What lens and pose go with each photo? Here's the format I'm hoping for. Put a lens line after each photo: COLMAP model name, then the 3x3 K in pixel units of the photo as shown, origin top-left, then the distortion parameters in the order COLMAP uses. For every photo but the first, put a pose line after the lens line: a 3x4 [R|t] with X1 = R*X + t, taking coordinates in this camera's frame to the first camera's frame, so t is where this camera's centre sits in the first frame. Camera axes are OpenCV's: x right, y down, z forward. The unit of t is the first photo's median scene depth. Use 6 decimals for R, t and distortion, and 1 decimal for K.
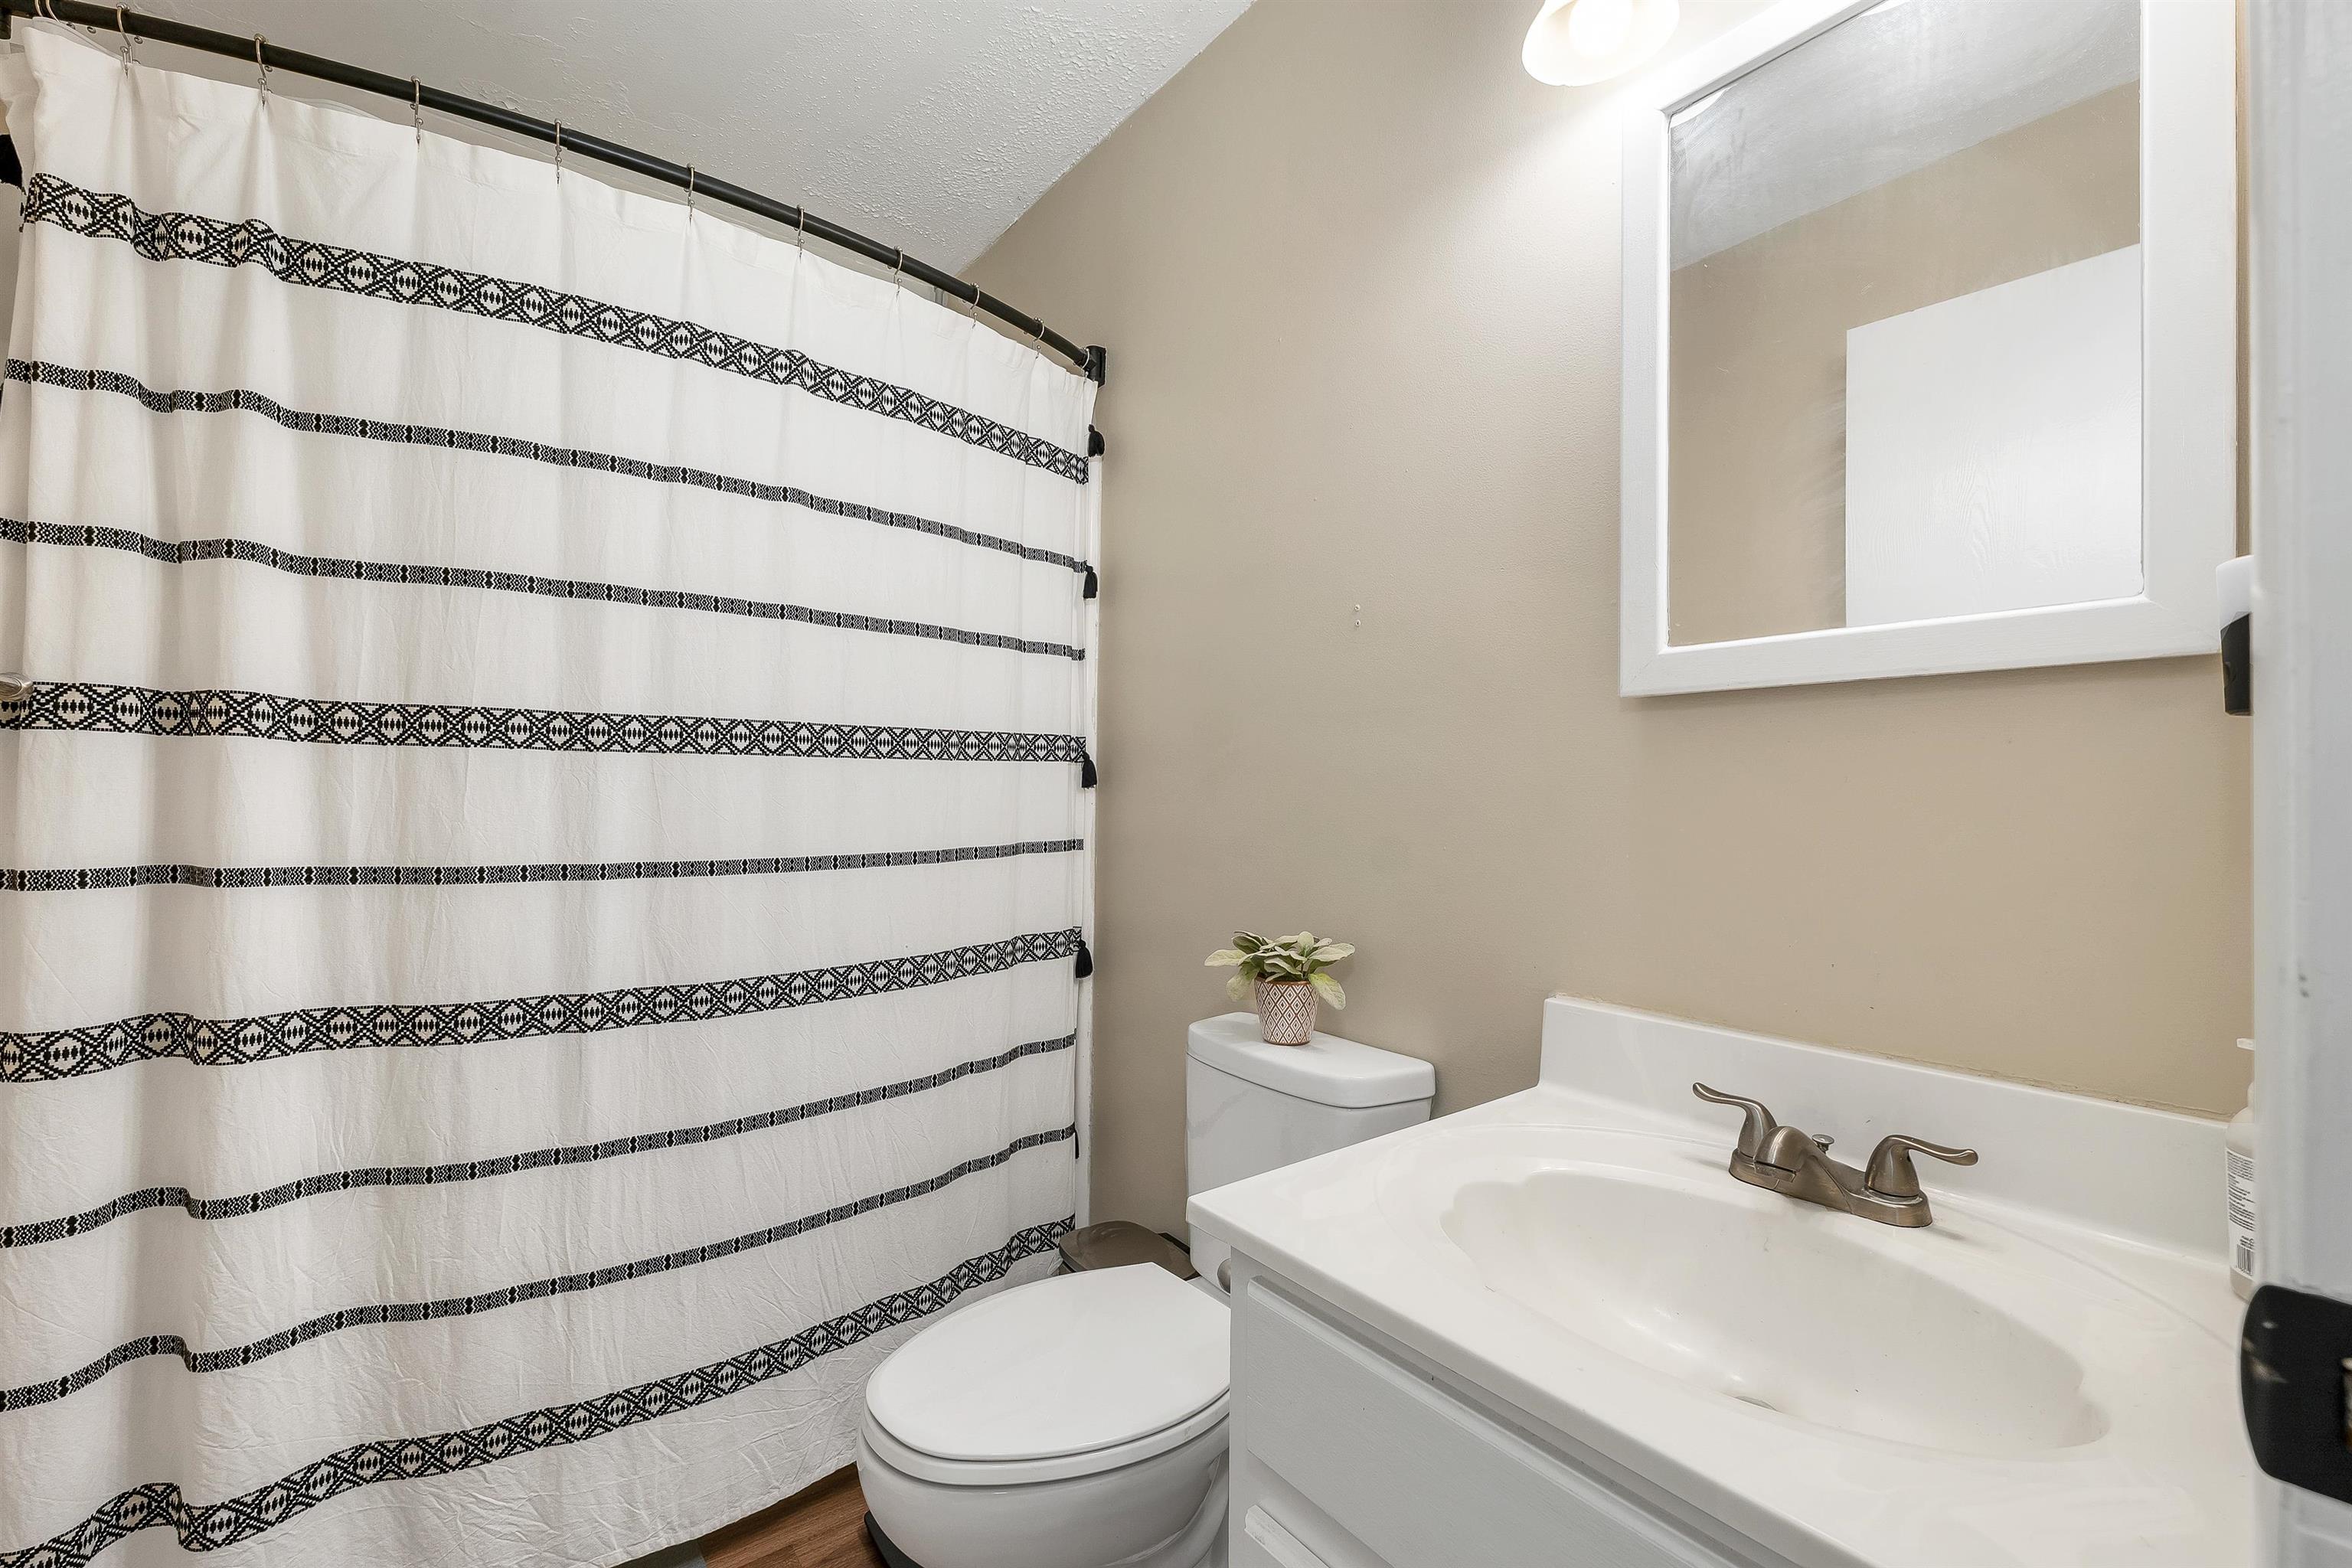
lens RADIAL K [[988.5, 0, 1171.7], [0, 988.5, 791.2], [0, 0, 1]] dist [-0.000671, -0.000150]
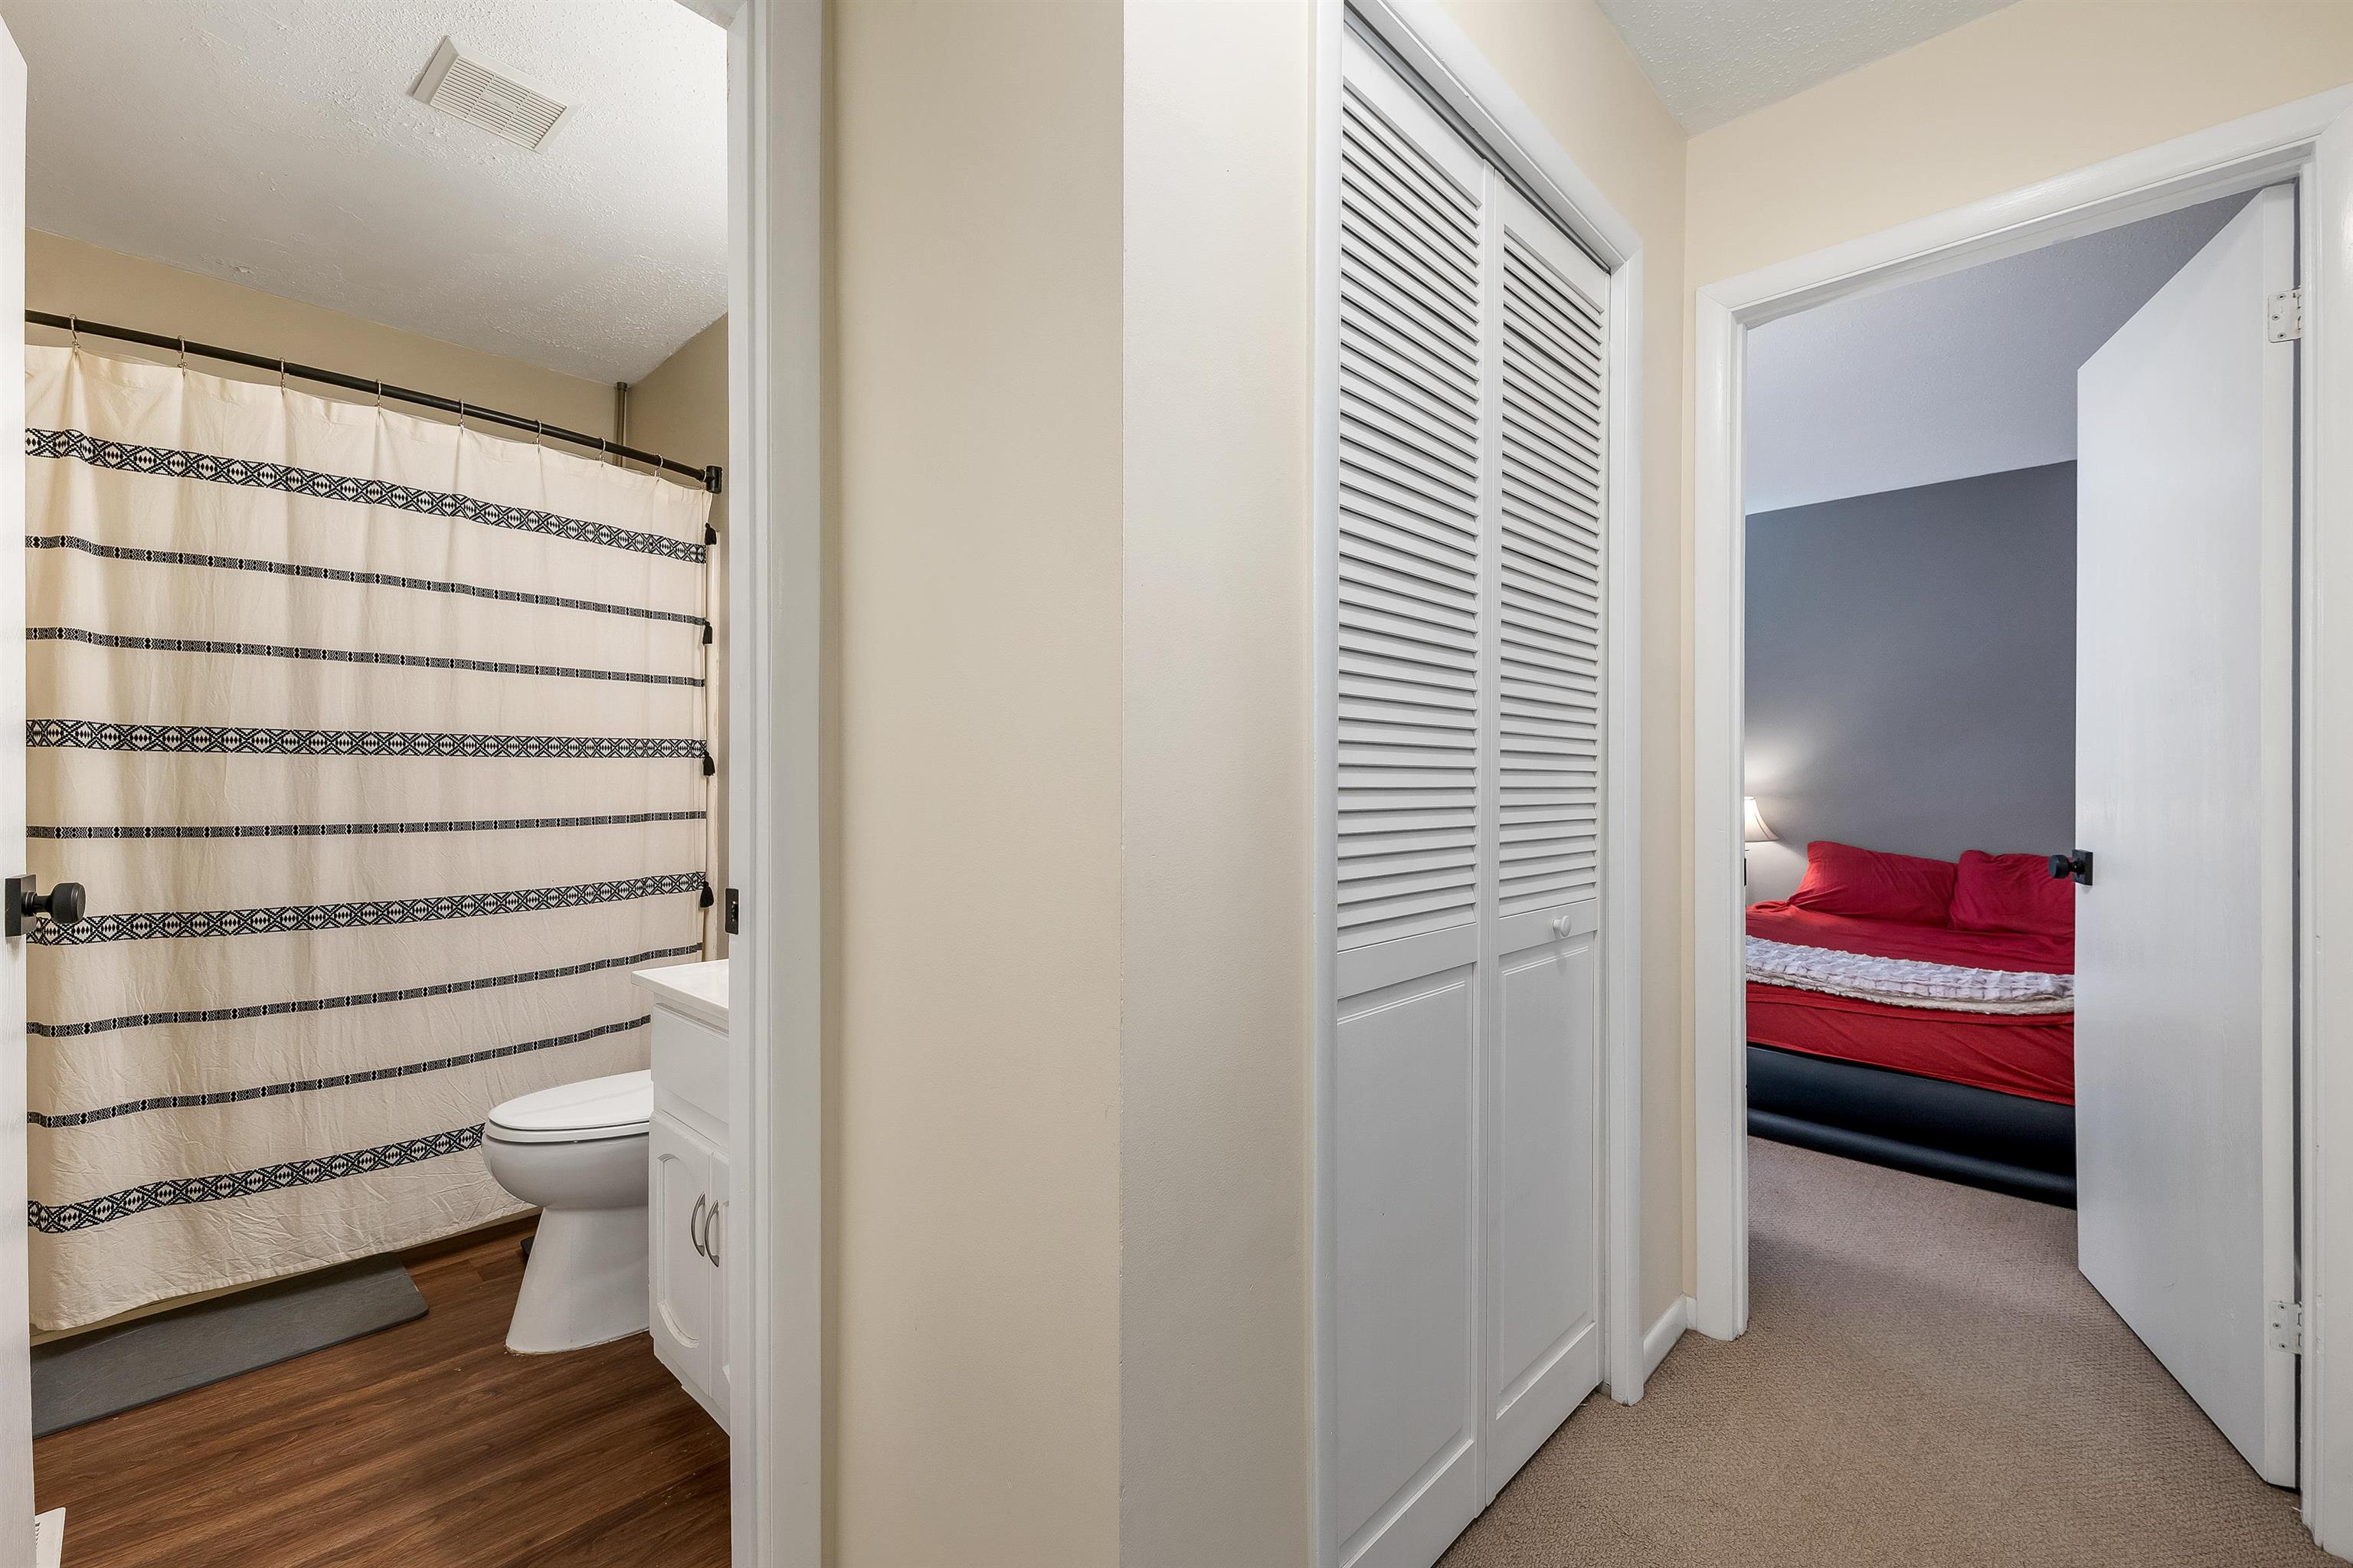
lens RADIAL K [[988.9, 0, 1172.2], [0, 988.9, 791.2], [0, 0, 1]] dist [-0.000671, -0.000150]
pose [[0.985694, -0.008310, 0.168339, 0.531309], [0.006056, 0.999885, 0.013898, 0.005424], [-0.168436, -0.012680, 0.985631, -0.840153]]
